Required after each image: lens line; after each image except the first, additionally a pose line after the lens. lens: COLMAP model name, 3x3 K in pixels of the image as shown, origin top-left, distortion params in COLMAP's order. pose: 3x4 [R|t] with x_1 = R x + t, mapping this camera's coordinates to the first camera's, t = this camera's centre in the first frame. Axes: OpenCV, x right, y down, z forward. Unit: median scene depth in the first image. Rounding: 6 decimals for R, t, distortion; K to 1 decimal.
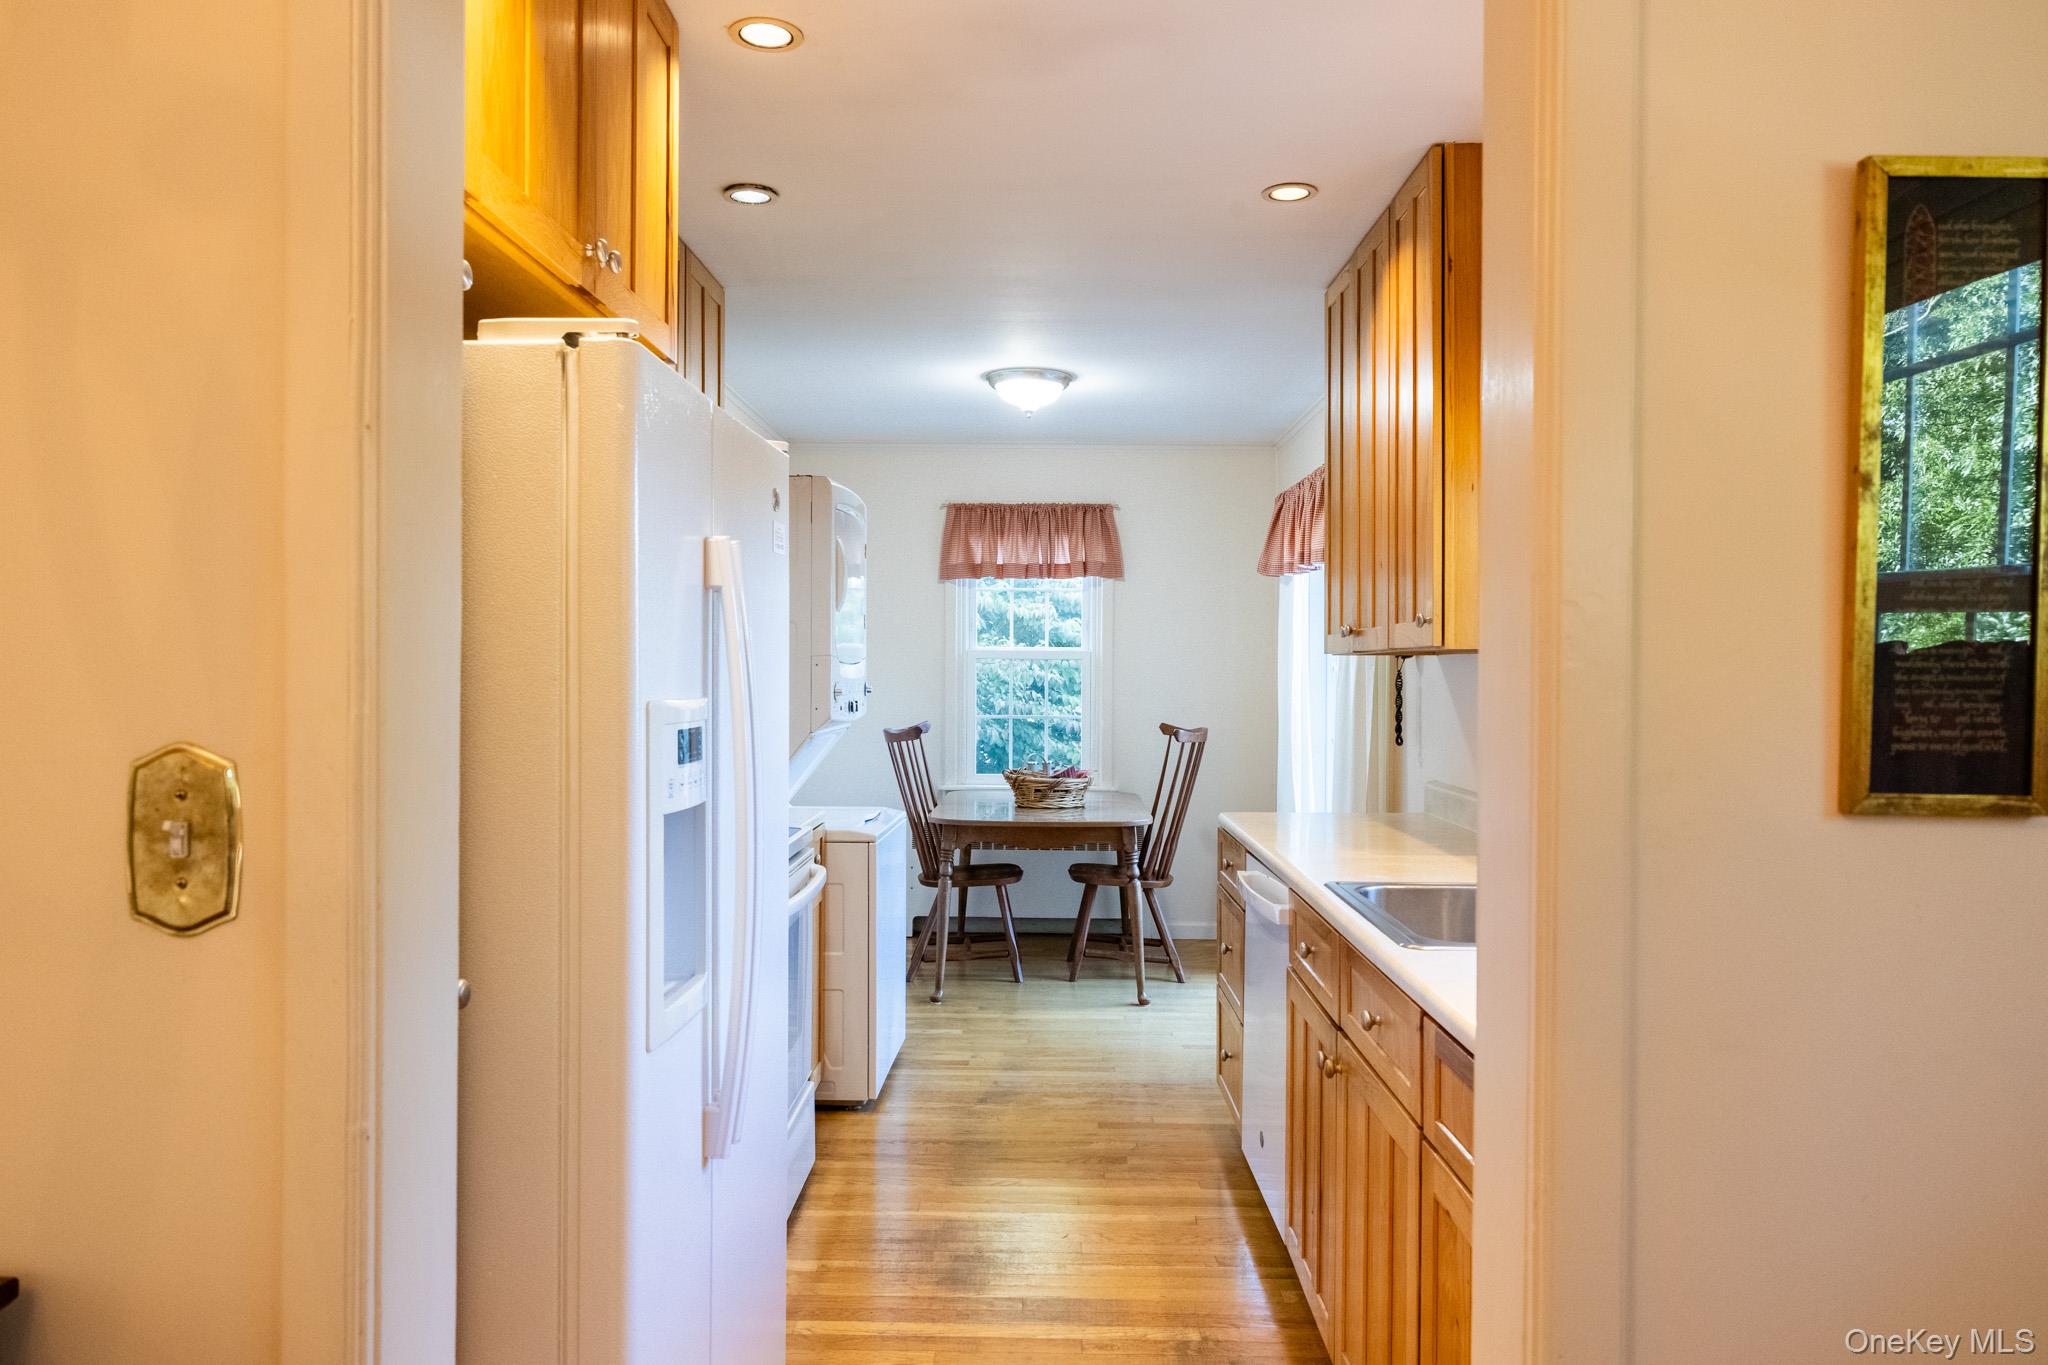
lens RADIAL K [[1381.6, 0, 1022.0], [0, 1381.6, 673.1], [0, 0, 1]] dist [-0.002865, 0.008392]
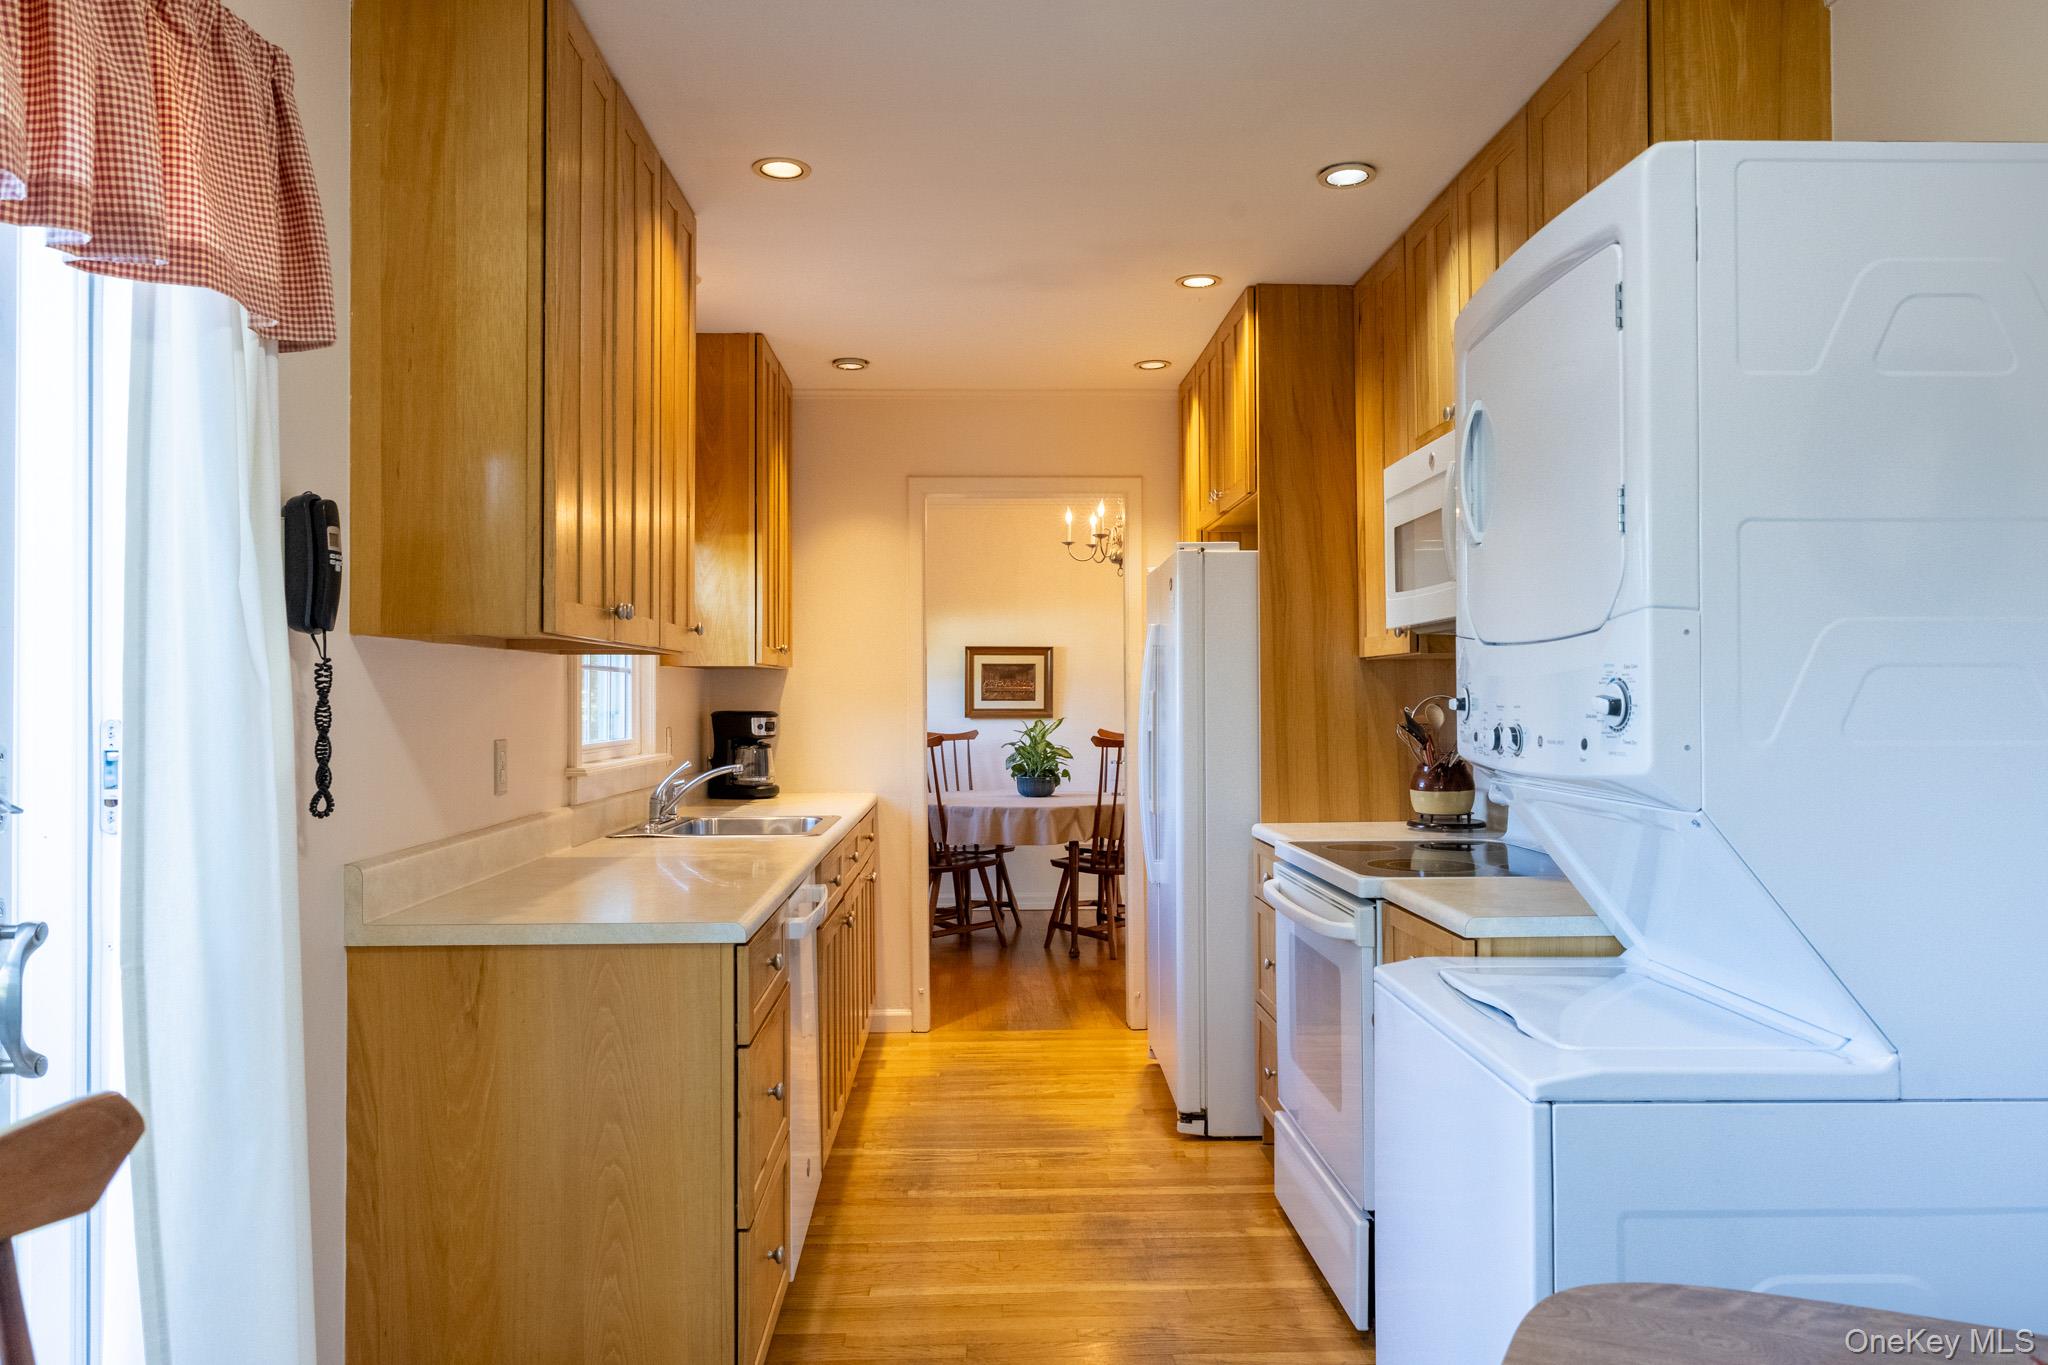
lens RADIAL K [[1381.6, 0, 1030.4], [0, 1381.6, 682.8], [0, 0, 1]] dist [-0.002865, 0.008392]
pose [[-0.998276, -0.007459, -0.058218, 0.060983], [-0.006771, 0.999905, -0.012015, 0.012638], [0.058302, -0.011600, -0.998232, 1.491096]]
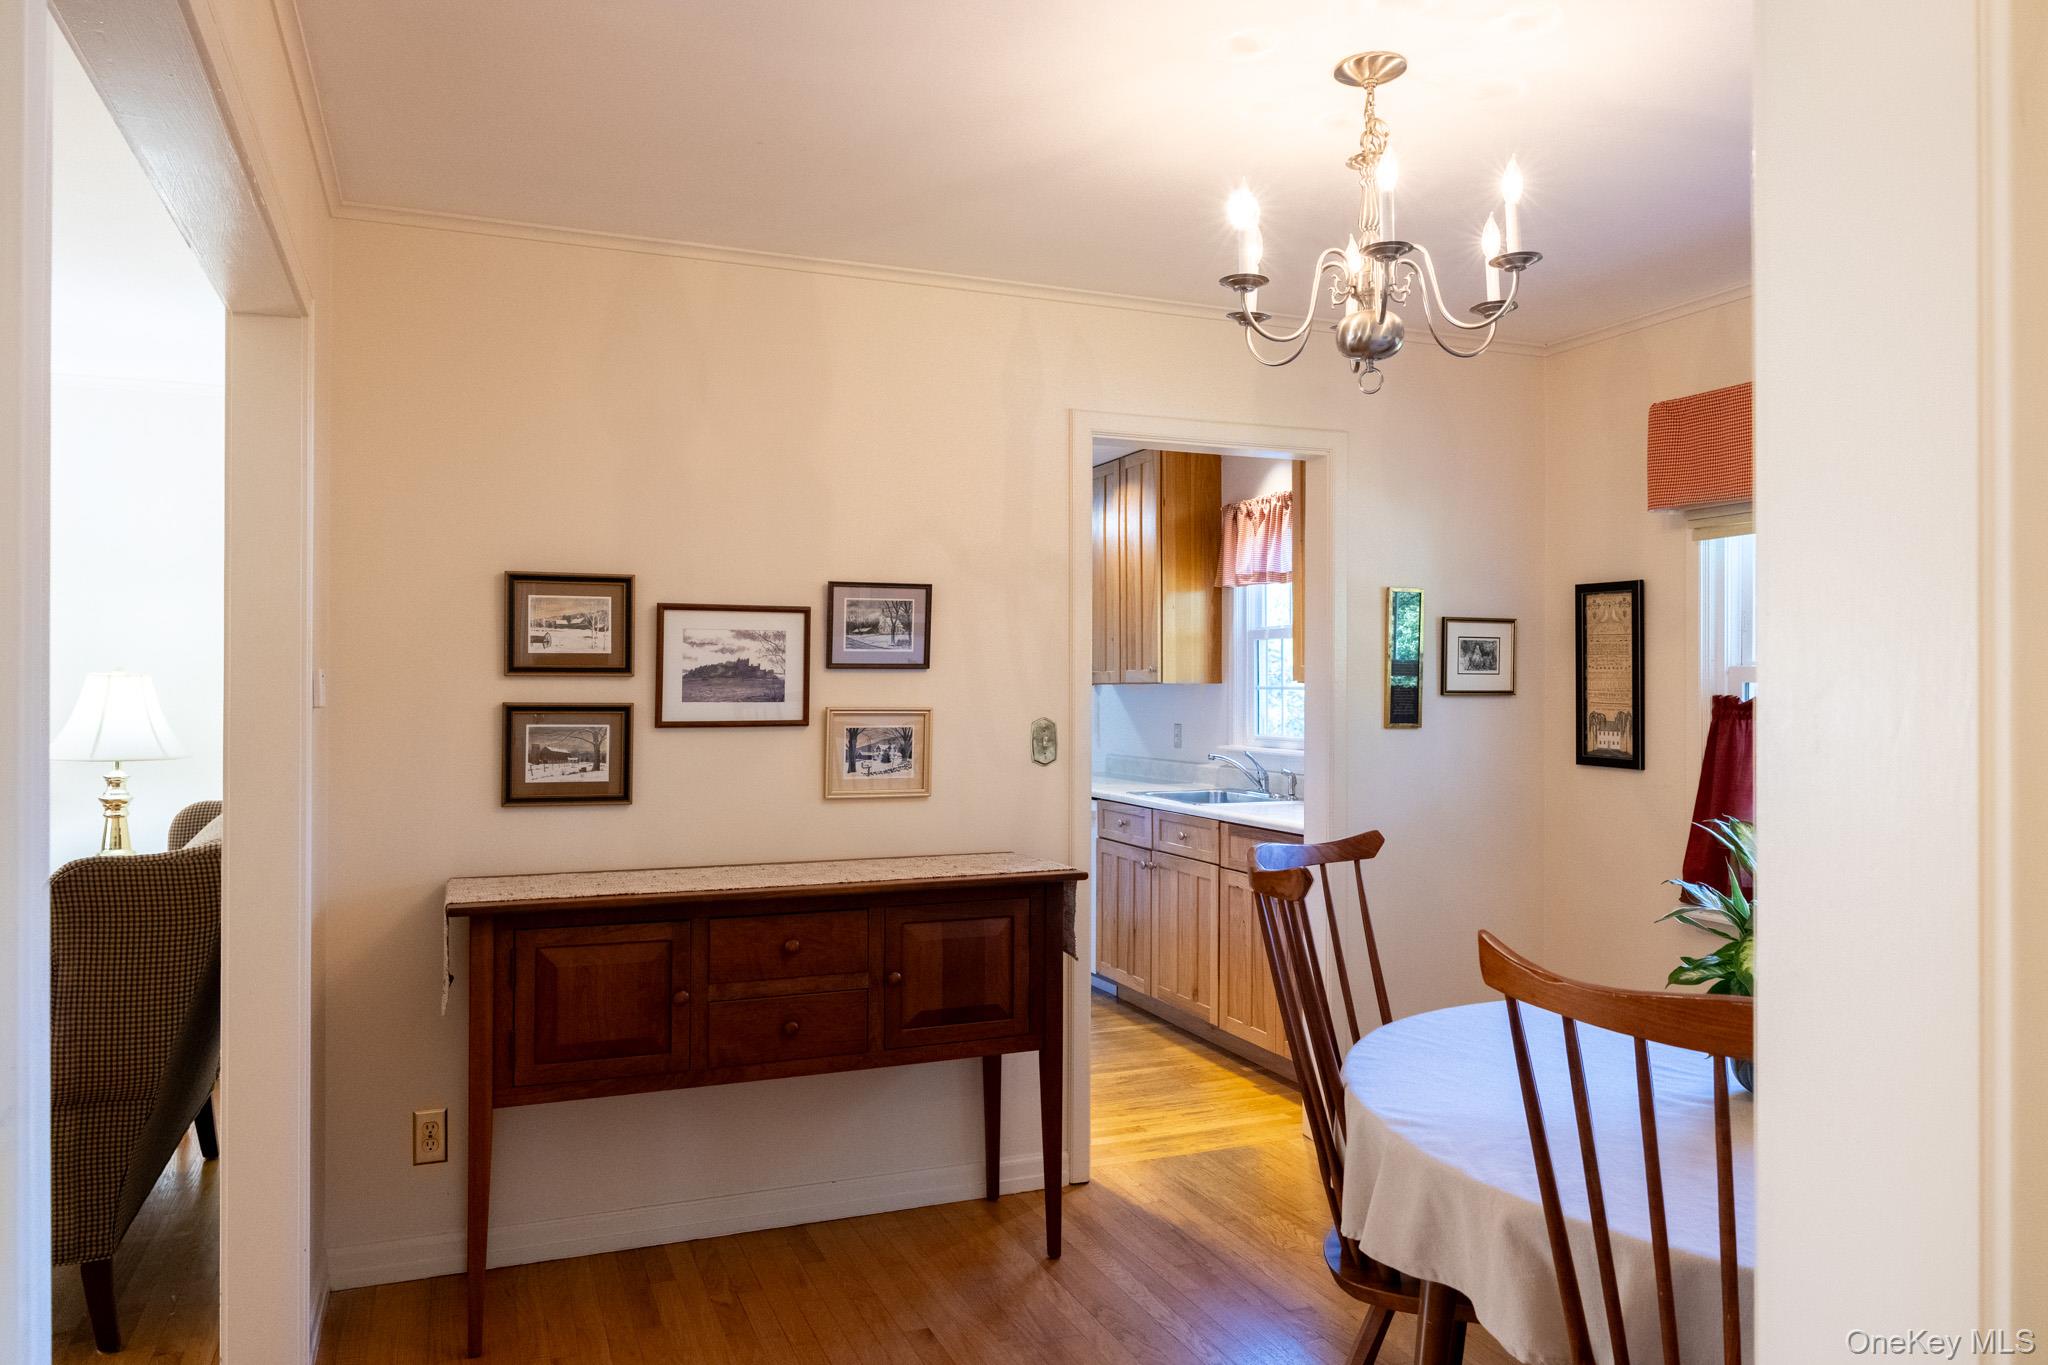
lens RADIAL K [[1381.6, 0, 1029.5], [0, 1381.6, 667.9], [0, 0, 1]] dist [-0.002865, 0.008392]
pose [[0.917868, 0.000744, 0.396885, -0.491892], [0.005379, 0.999883, -0.014315, -0.008197], [-0.396849, 0.015274, 0.917757, -0.584635]]
